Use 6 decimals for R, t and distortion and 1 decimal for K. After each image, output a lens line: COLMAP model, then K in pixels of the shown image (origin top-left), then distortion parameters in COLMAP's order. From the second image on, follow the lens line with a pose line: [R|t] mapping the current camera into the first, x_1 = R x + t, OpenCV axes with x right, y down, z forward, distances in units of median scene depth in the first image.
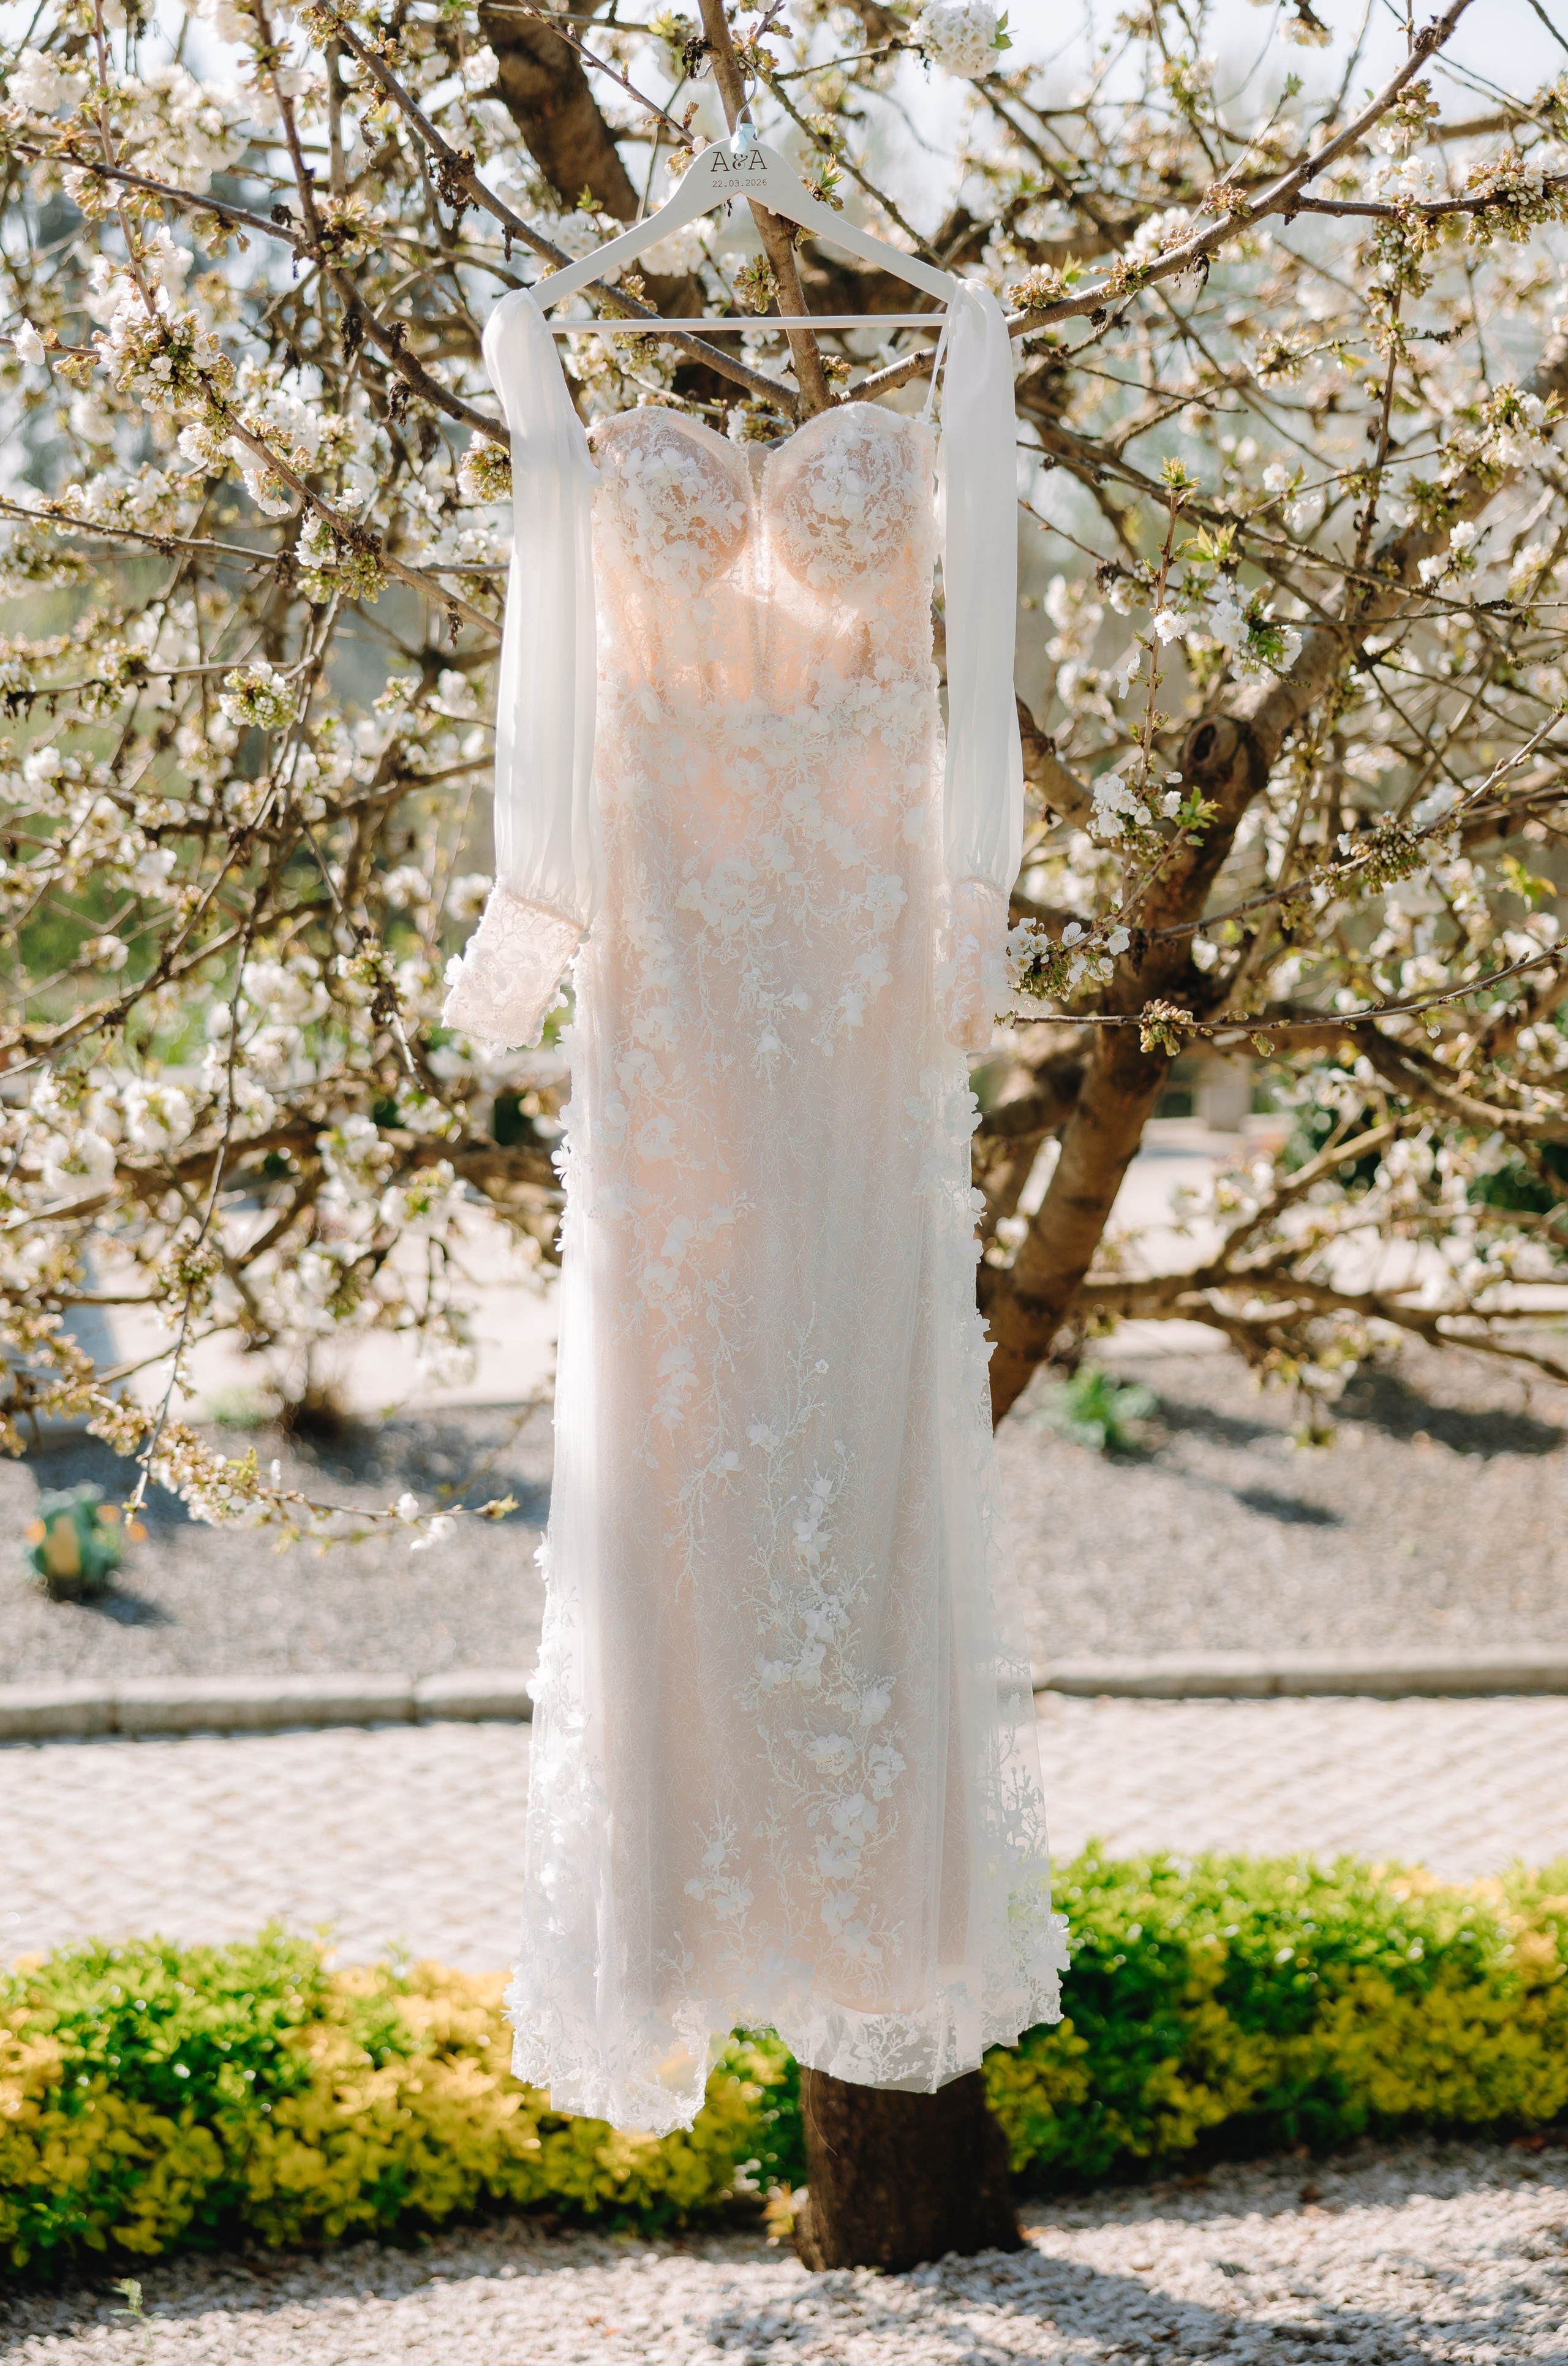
lens RADIAL K [[3292.2, 0, 732.4], [0, 3292.2, 1136.4], [0, 0, 1]] dist [-0.025056, 0.111148]
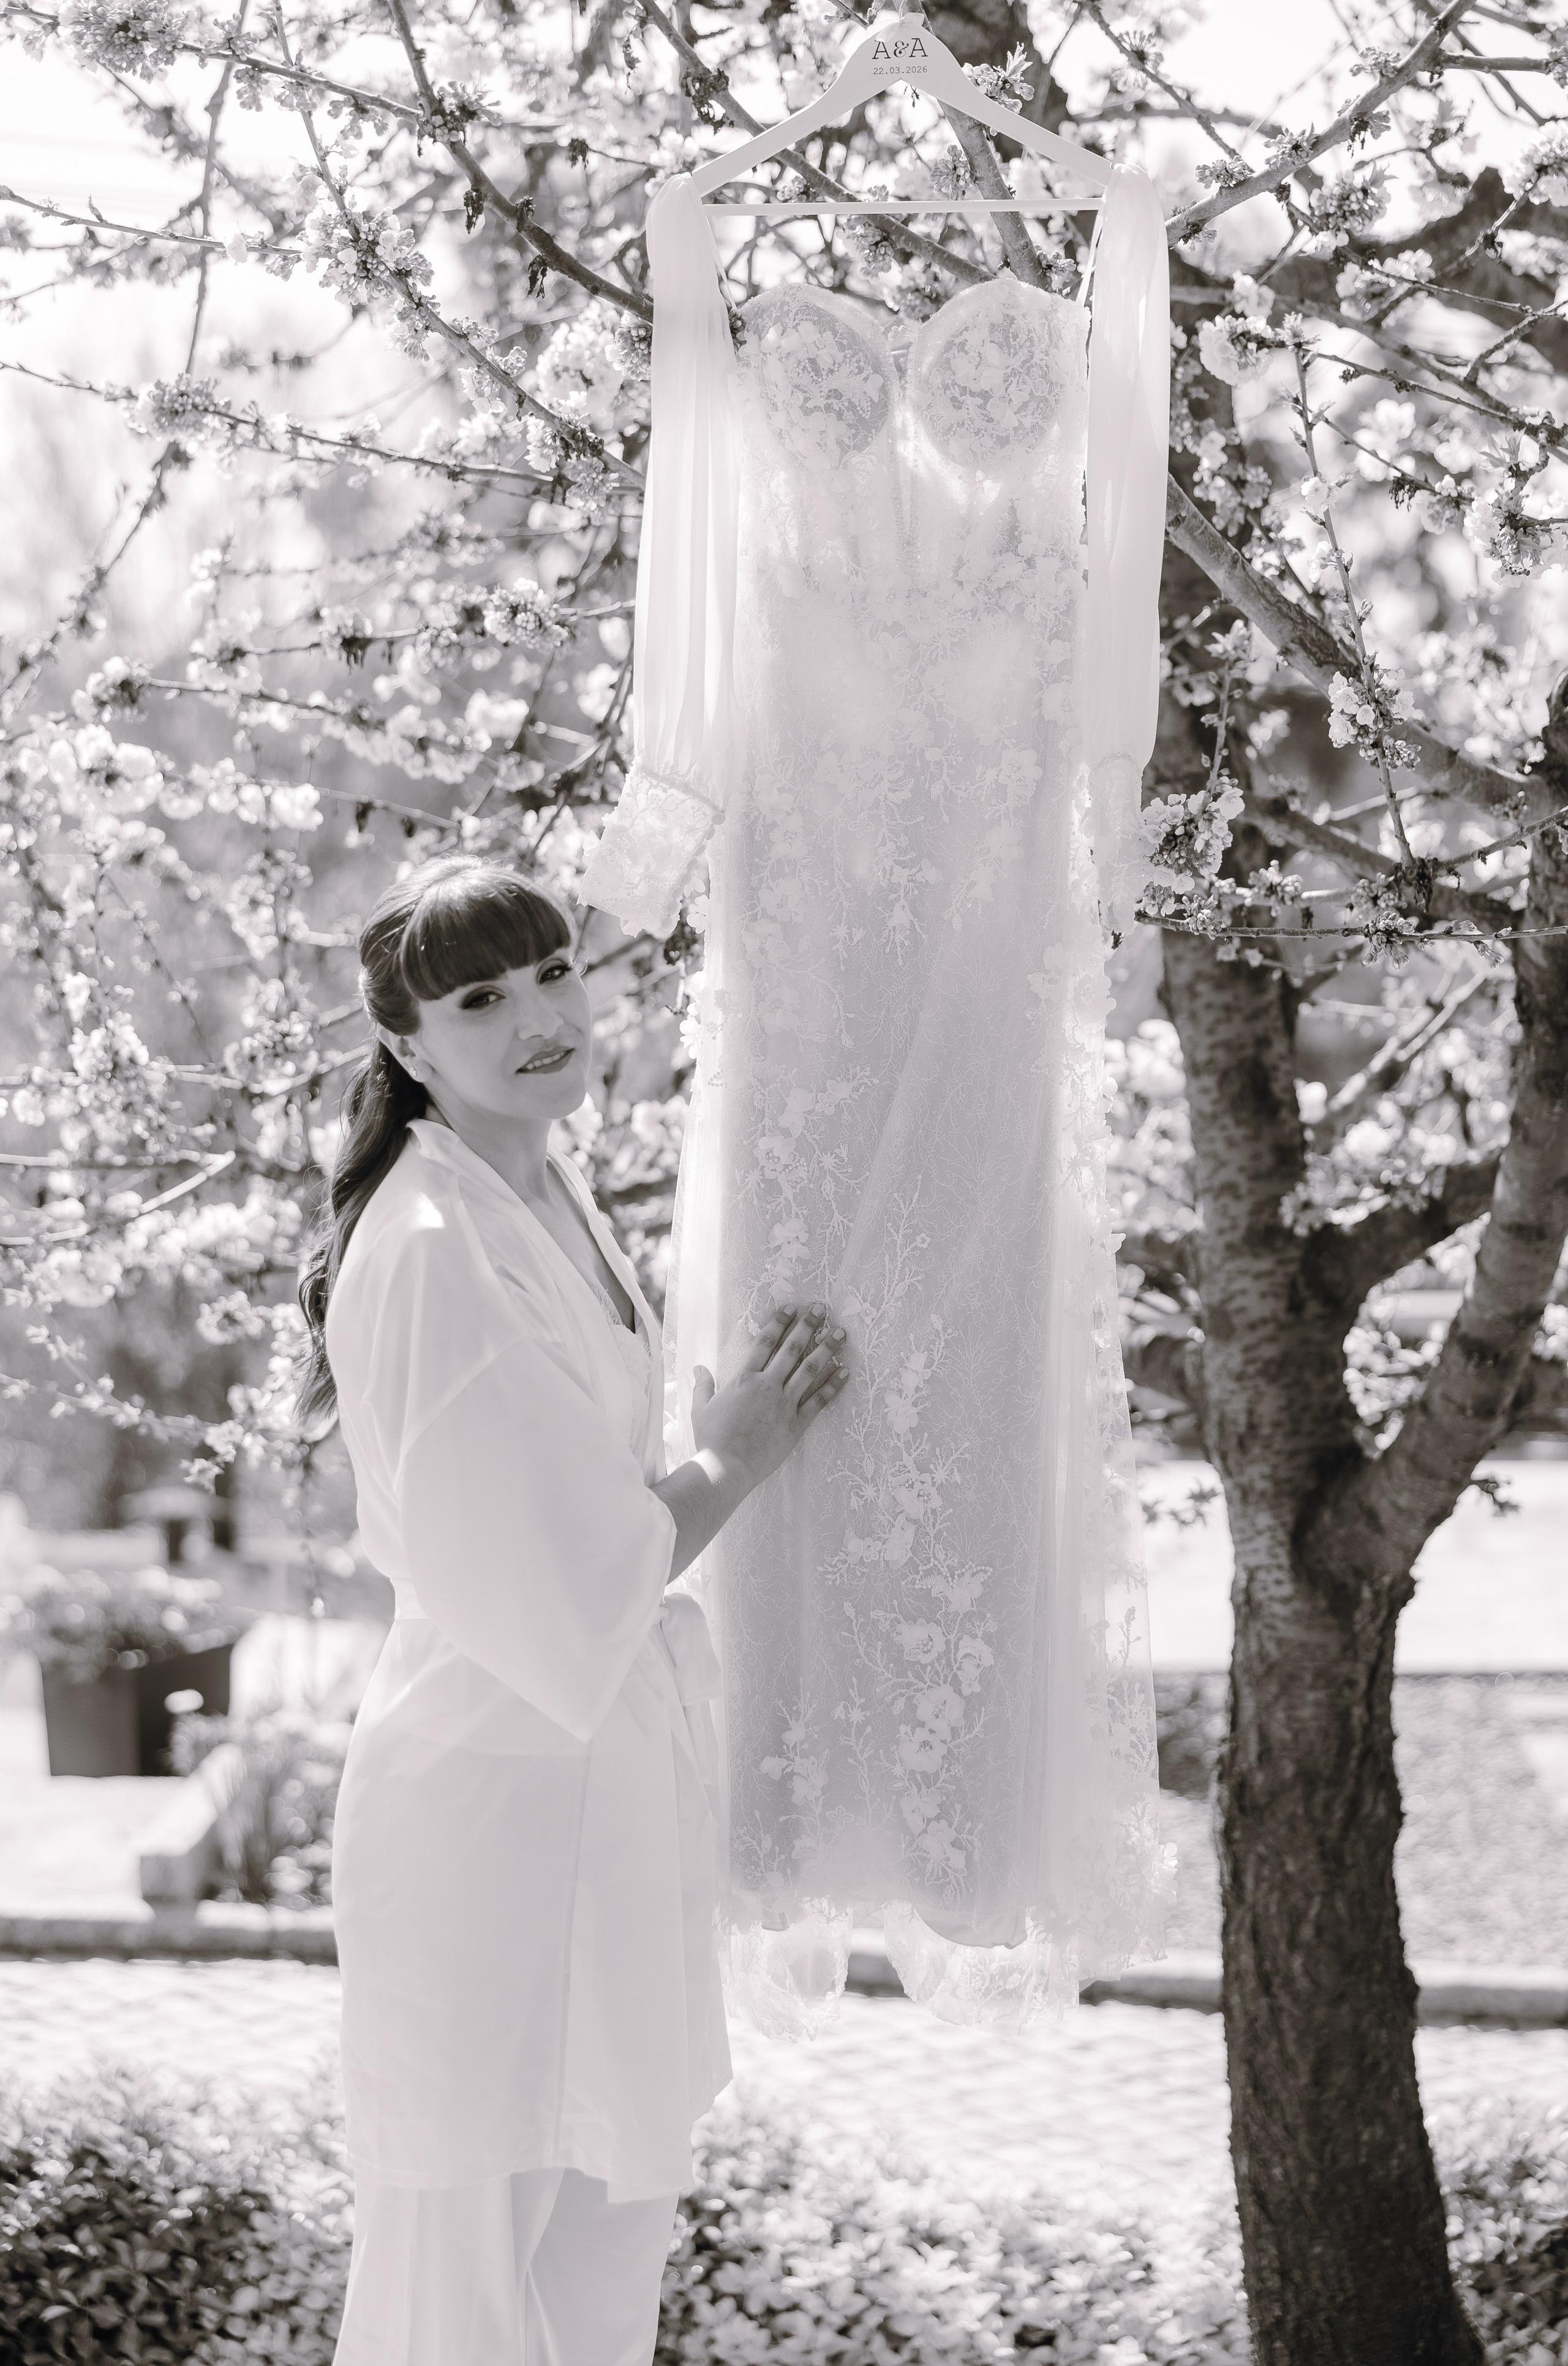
lens RADIAL K [[4115.0, 0, 770.2], [0, 4115.0, 1144.8], [0, 0, 1]] dist [0.015964, -0.064863]
pose [[0.963881, 0.025821, -0.265079, 0.166800], [-0.048571, 0.995640, -0.079631, 0.077682], [0.261867, 0.089630, 0.960933, -0.108284]]
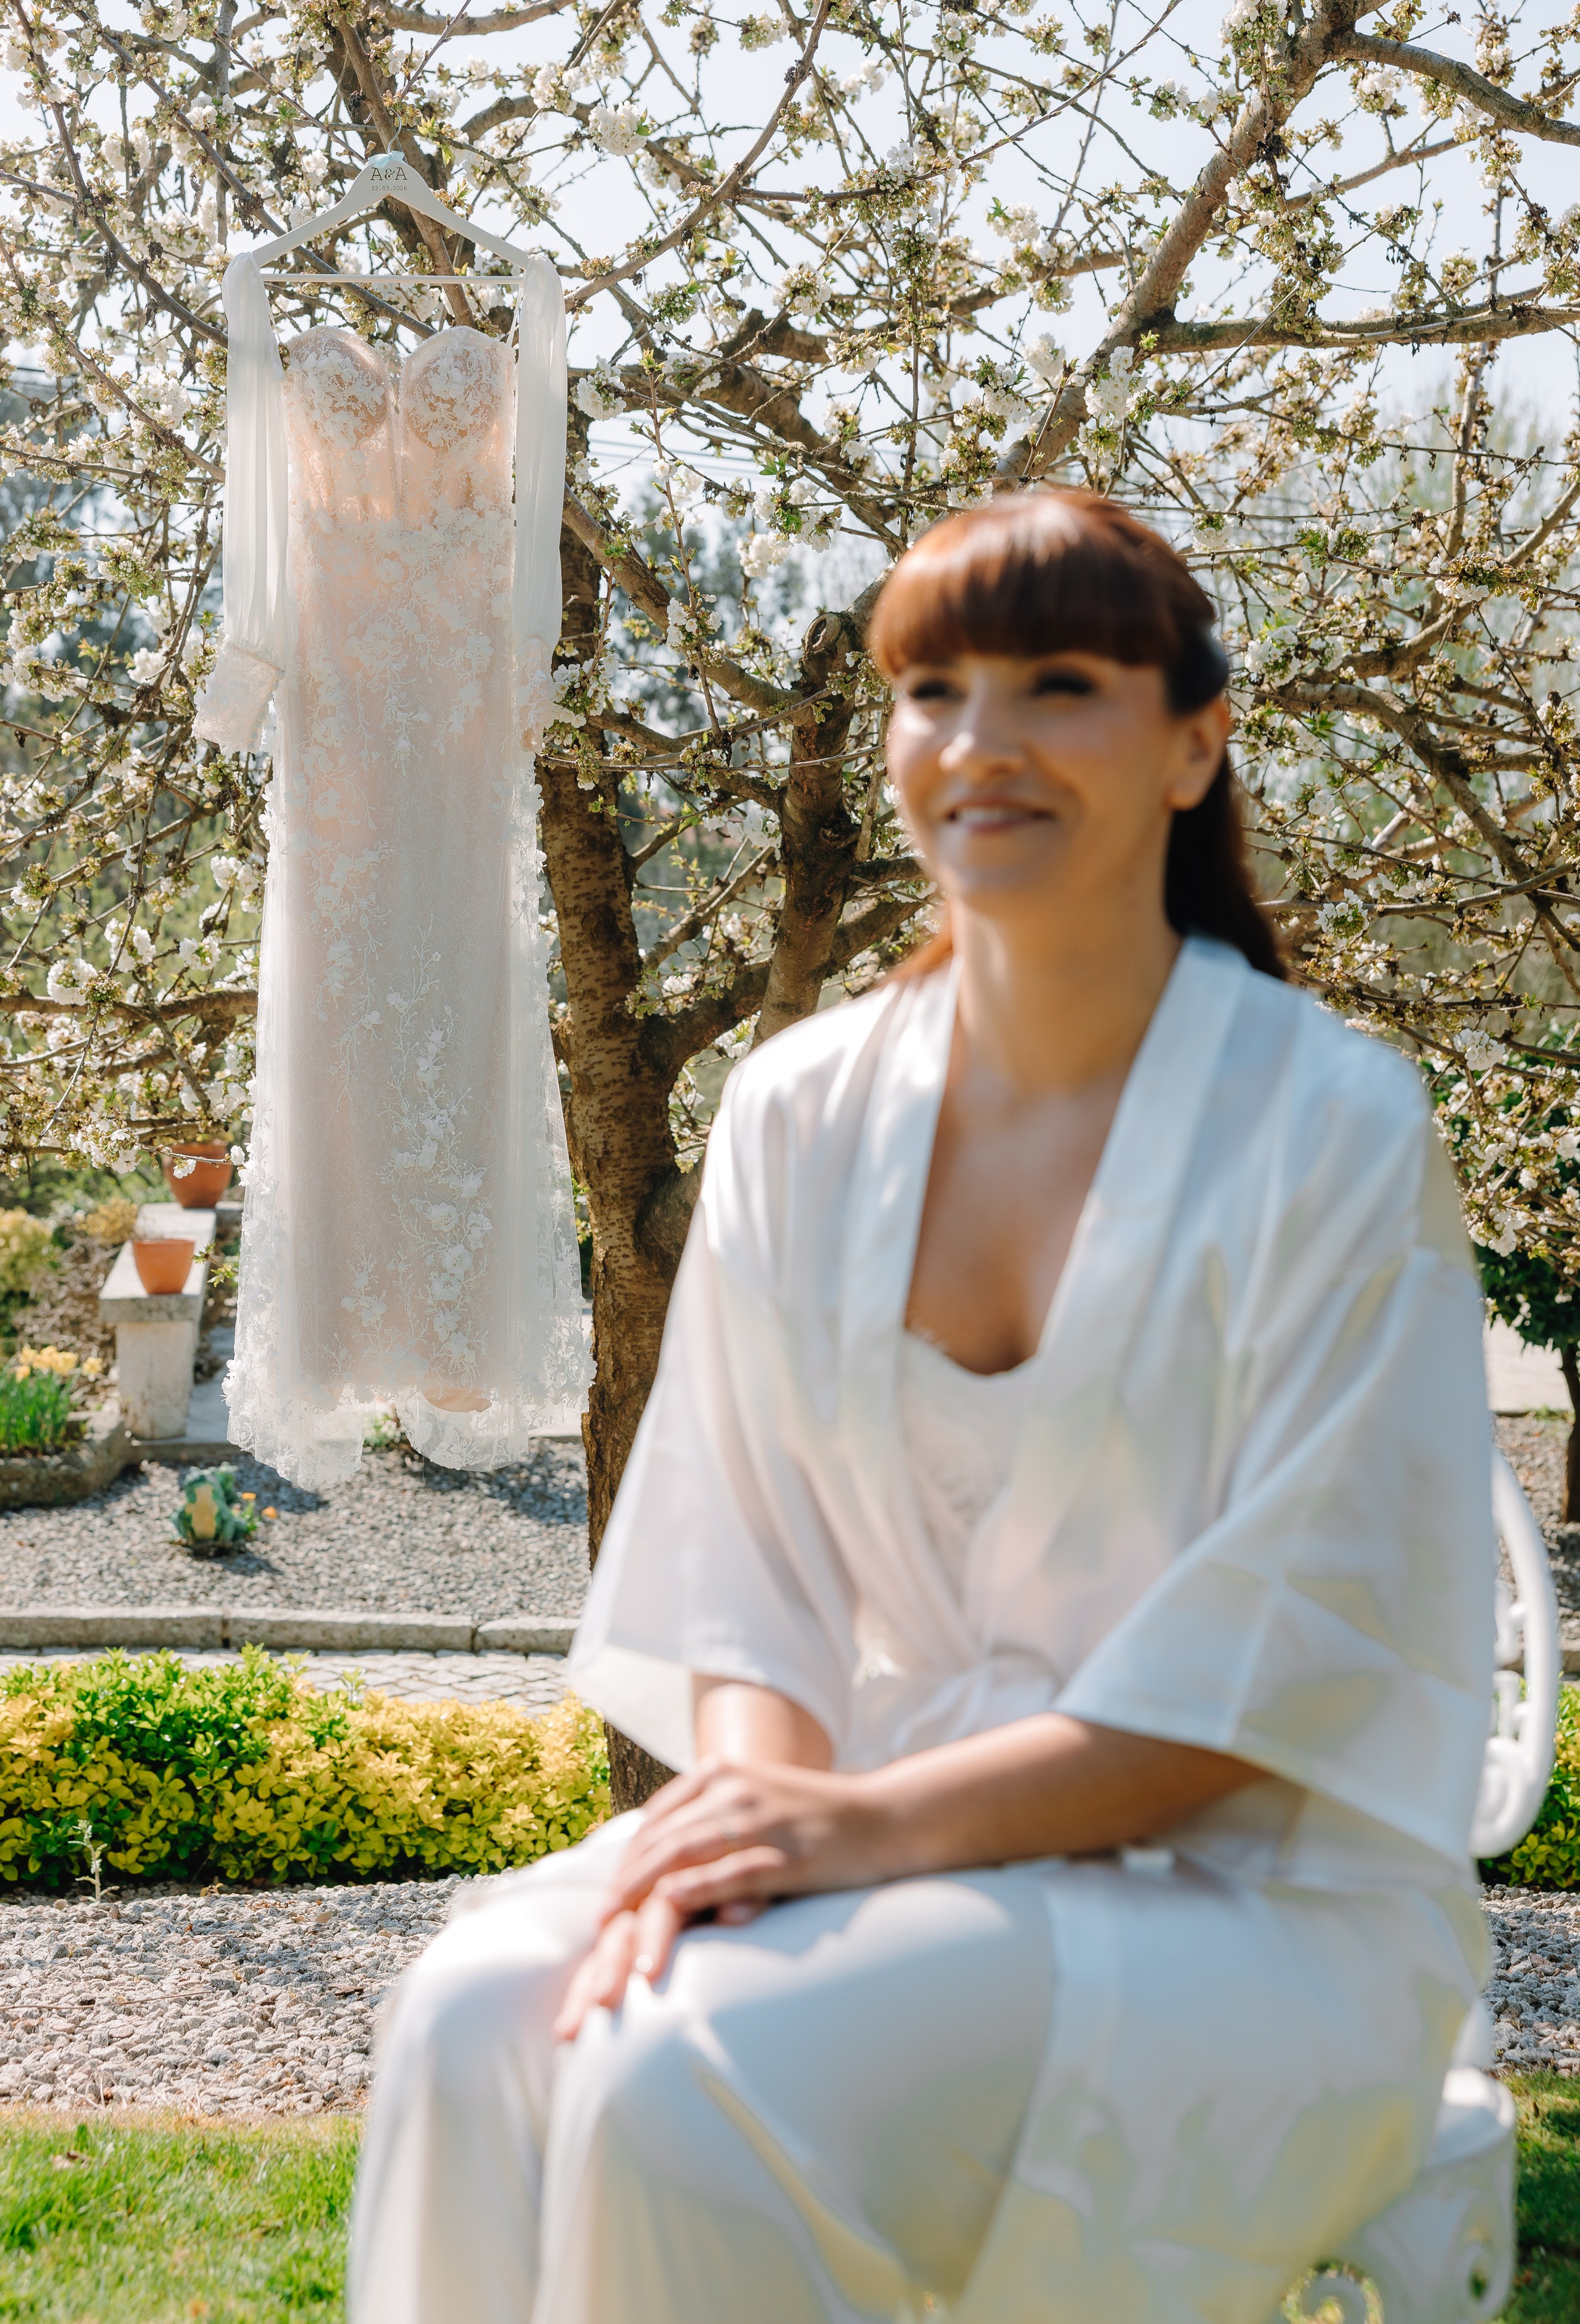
lens RADIAL K [[3135.9, 0, 731.7], [0, 3135.9, 1199.9], [0, 0, 1]] dist [0.003079, 0.048880]
pose [[0.995340, 0.018423, -0.094649, 0.168431], [-0.025178, 0.997182, -0.070674, 0.154648], [0.093080, 0.072727, 0.992999, -0.225677]]
